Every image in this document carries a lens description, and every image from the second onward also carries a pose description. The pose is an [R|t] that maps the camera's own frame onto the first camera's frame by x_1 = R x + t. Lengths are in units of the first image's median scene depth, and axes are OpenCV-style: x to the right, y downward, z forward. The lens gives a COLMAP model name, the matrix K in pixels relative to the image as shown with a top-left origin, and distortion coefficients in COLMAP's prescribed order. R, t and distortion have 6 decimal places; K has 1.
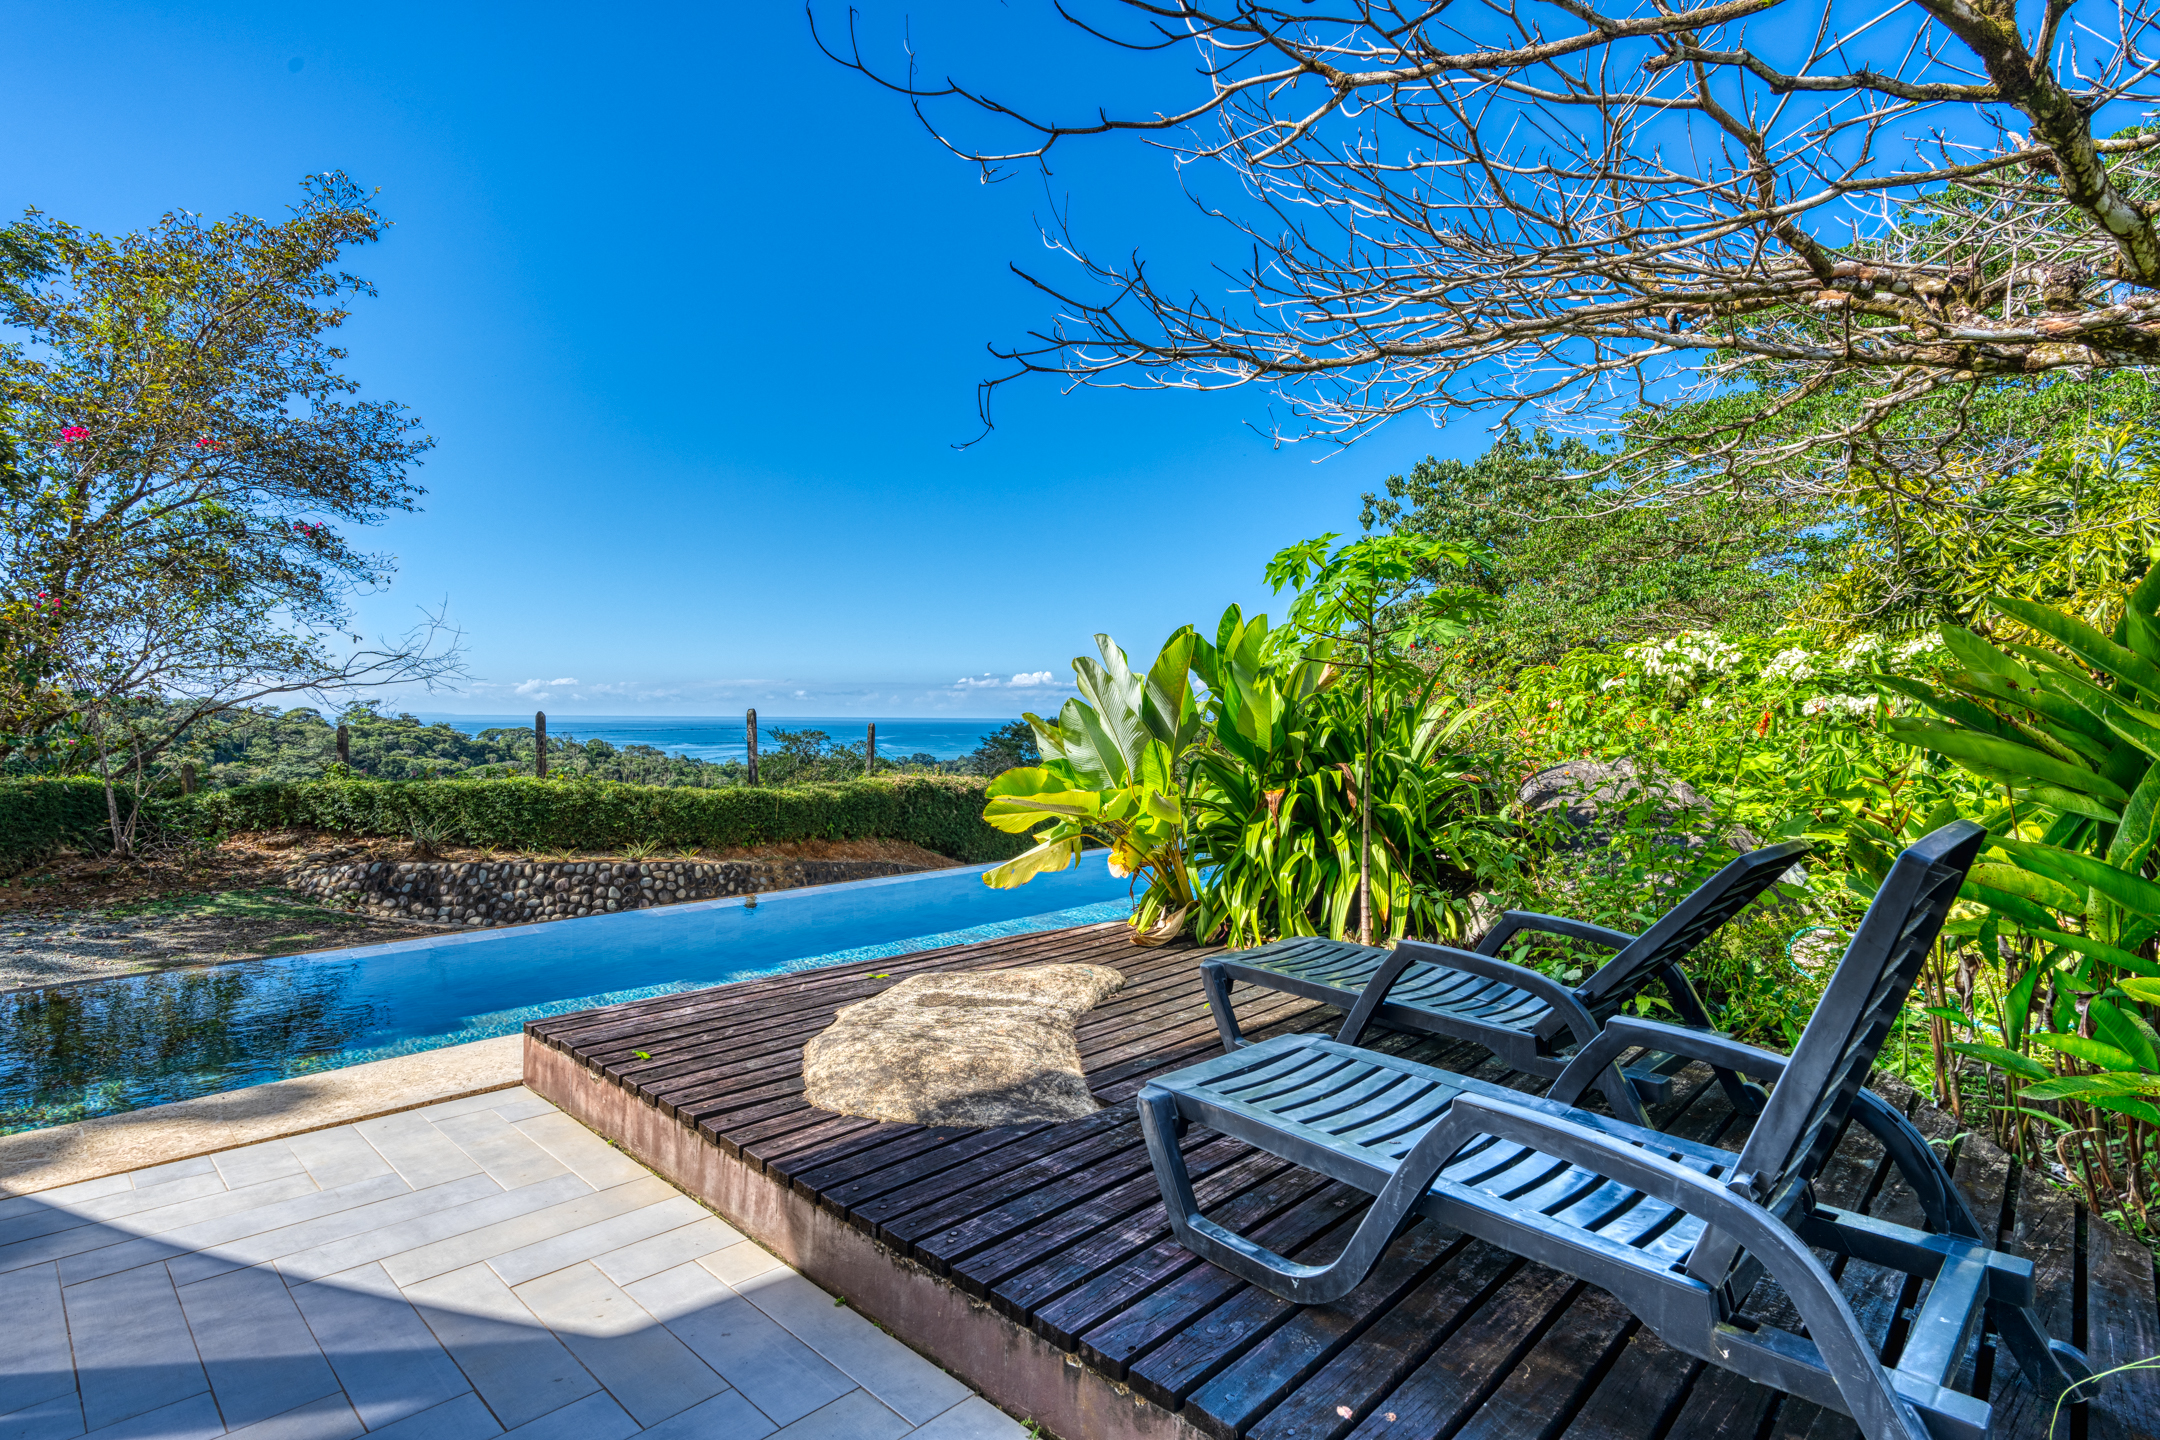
lens RADIAL K [[1056.3, 0, 1079.8], [0, 1056.3, 722.1], [0, 0, 1]] dist [-0.009763, 0.002419]
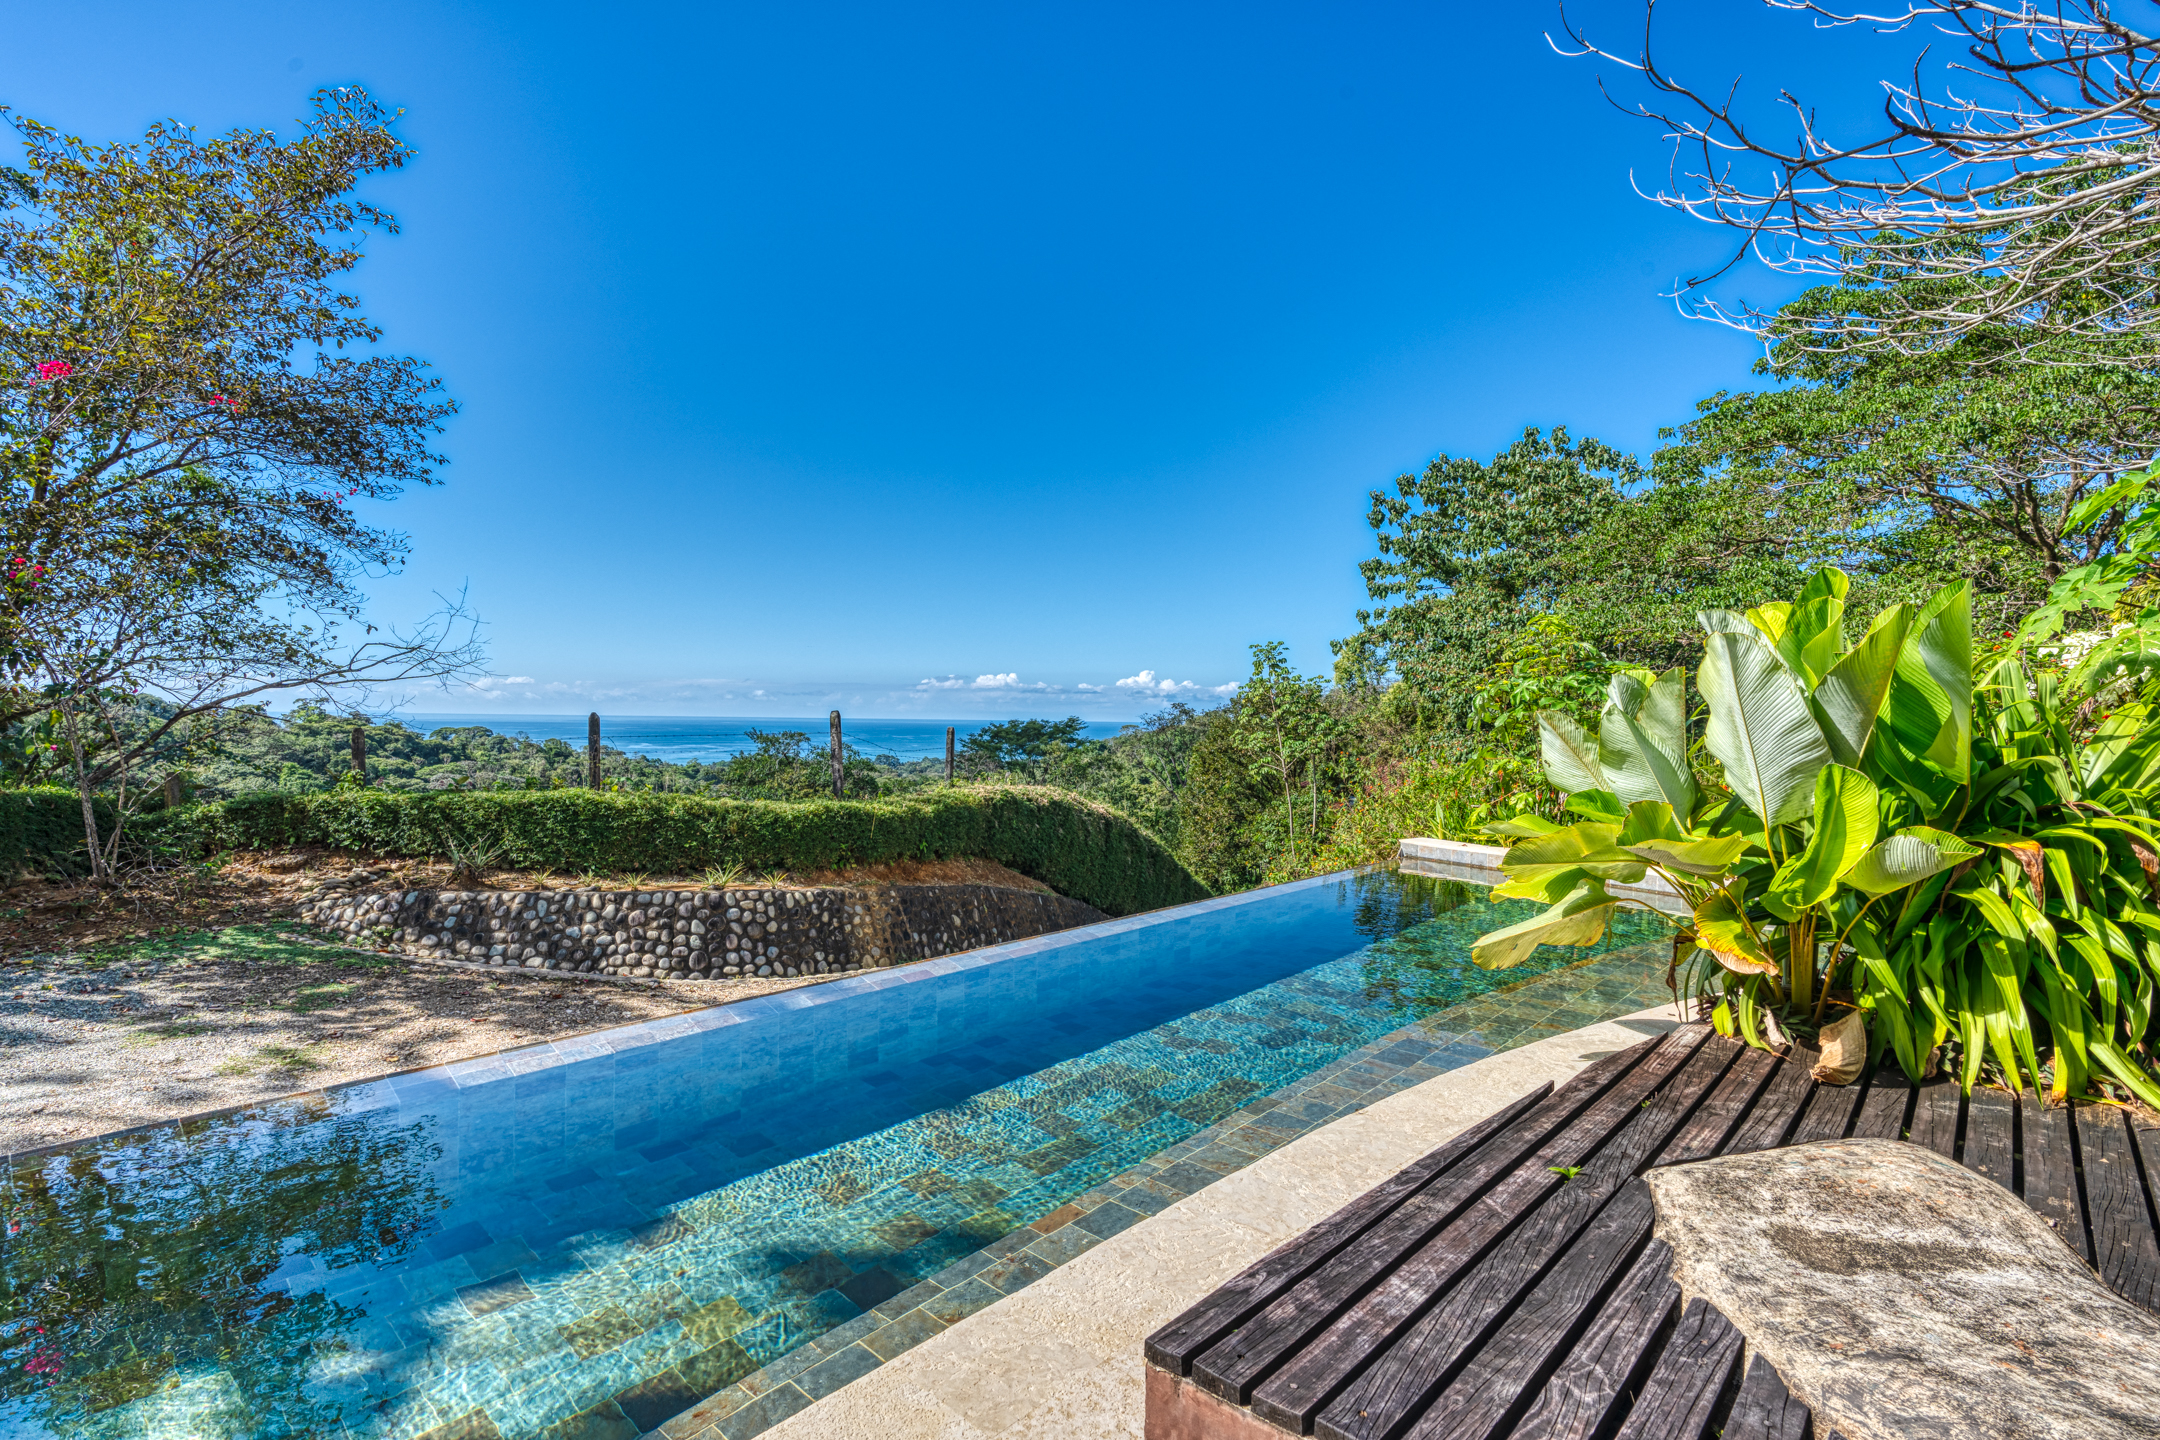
lens RADIAL K [[1056.3, 0, 1078.4], [0, 1056.3, 721.7], [0, 0, 1]] dist [-0.009763, 0.002419]
pose [[0.999416, 0.005101, 0.033776, -0.143598], [-0.005030, 0.999985, -0.002189, -0.002799], [-0.033786, 0.002018, 0.999427, 0.122402]]
